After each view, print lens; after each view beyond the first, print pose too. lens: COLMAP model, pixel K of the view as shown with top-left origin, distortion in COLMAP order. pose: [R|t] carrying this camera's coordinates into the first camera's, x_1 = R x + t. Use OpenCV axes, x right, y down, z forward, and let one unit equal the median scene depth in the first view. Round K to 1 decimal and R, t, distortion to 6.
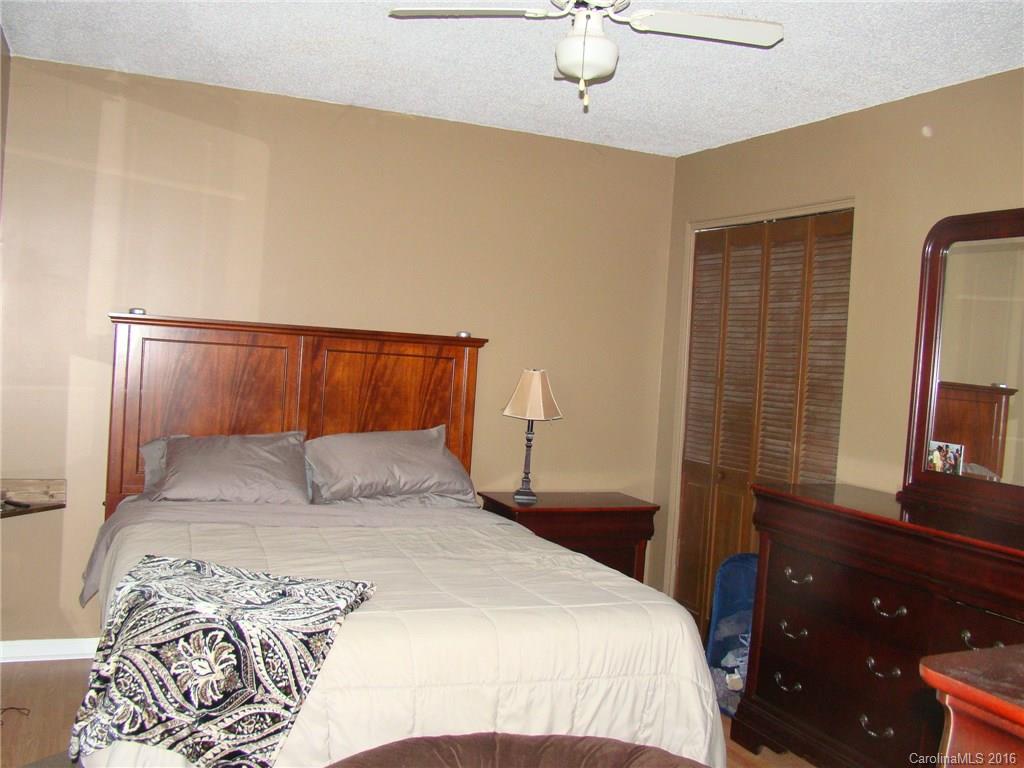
lens RADIAL K [[978.8, 0, 512.0], [0, 978.8, 384.0], [0, 0, 1]] dist [-0.174663, 0.122445]
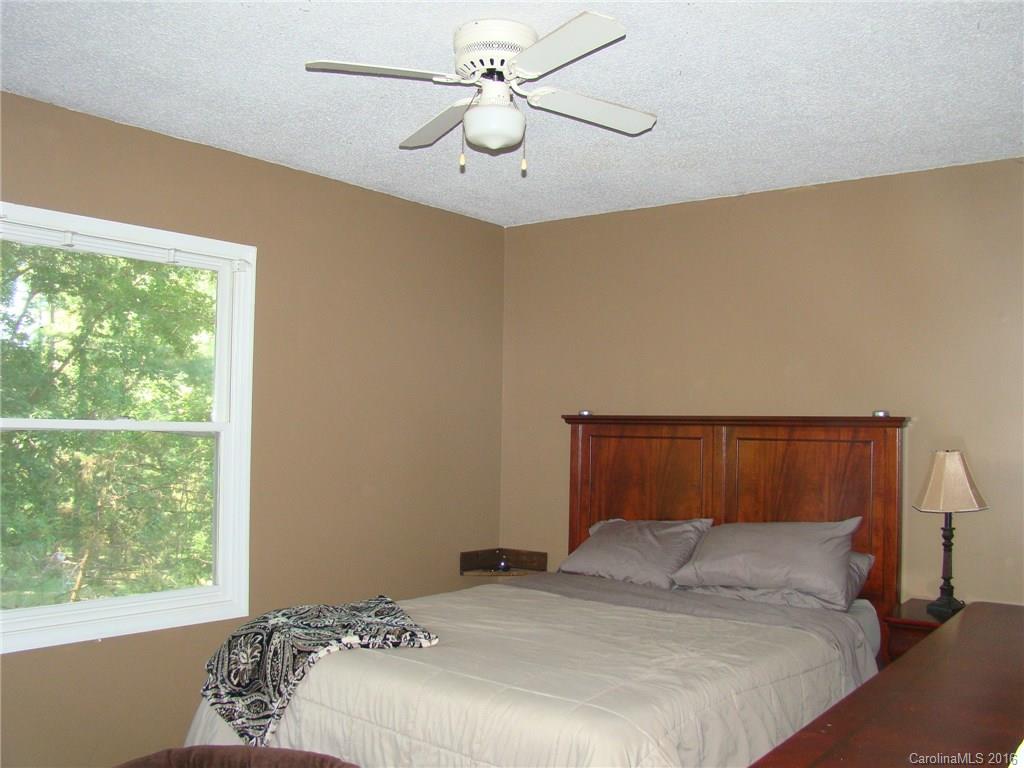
lens RADIAL K [[923.1, 0, 512.0], [0, 923.1, 384.0], [0, 0, 1]] dist [-0.005331, -0.365523]
pose [[0.470800, -0.099741, -0.876584, 0.536678], [-0.012428, 0.992740, -0.119632, 0.025823], [0.882152, 0.067217, 0.466143, 0.342678]]
